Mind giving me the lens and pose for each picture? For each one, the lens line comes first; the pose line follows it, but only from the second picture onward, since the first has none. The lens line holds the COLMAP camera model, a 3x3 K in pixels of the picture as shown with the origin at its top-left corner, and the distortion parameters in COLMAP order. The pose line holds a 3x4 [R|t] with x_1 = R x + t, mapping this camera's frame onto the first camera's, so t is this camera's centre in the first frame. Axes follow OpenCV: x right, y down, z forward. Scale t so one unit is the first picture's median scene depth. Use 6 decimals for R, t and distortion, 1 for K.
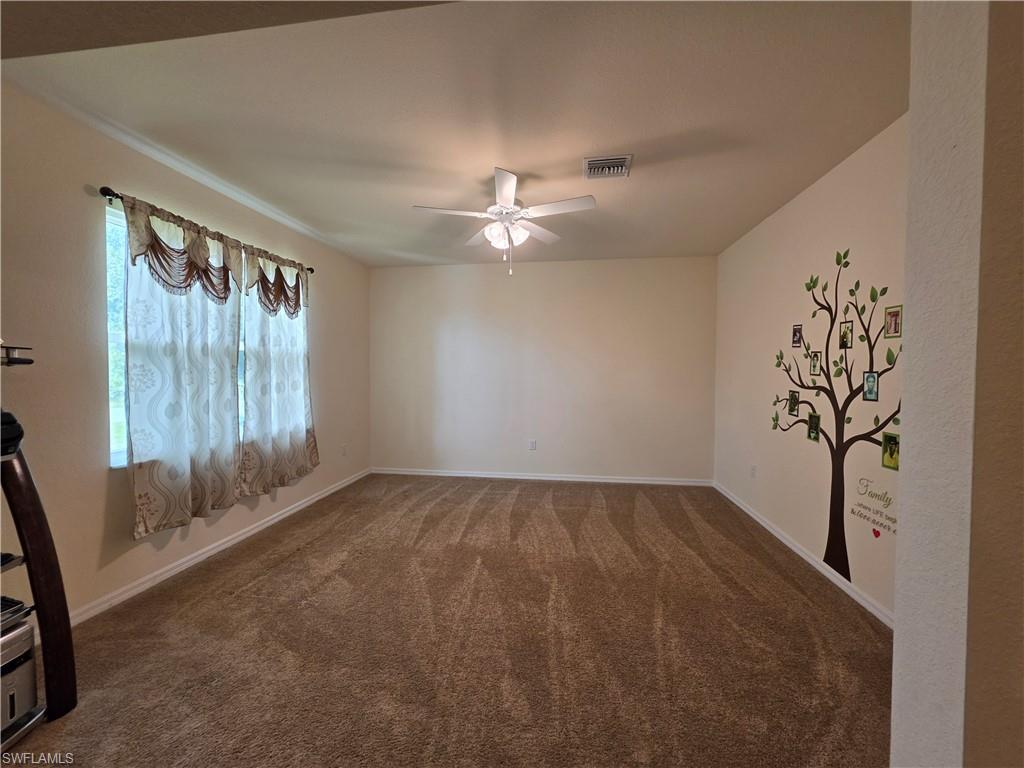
lens RADIAL K [[411.5, 0, 510.0], [0, 411.5, 380.0], [0, 0, 1]] dist [-0.002372, 0.000701]
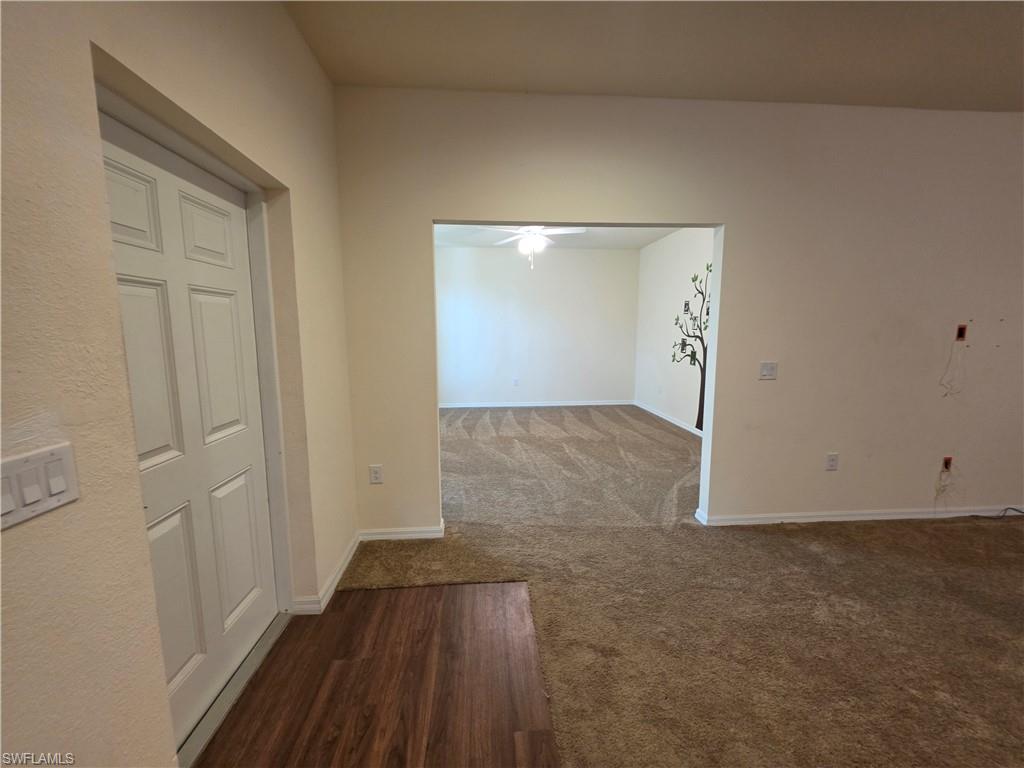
lens RADIAL K [[411.5, 0, 512.6], [0, 411.5, 379.3], [0, 0, 1]] dist [-0.002372, 0.000701]
pose [[0.976298, -0.030081, 0.214329, -0.452587], [0.009877, 0.995455, 0.094720, 0.027397], [-0.216204, -0.090358, 0.972158, -0.630523]]
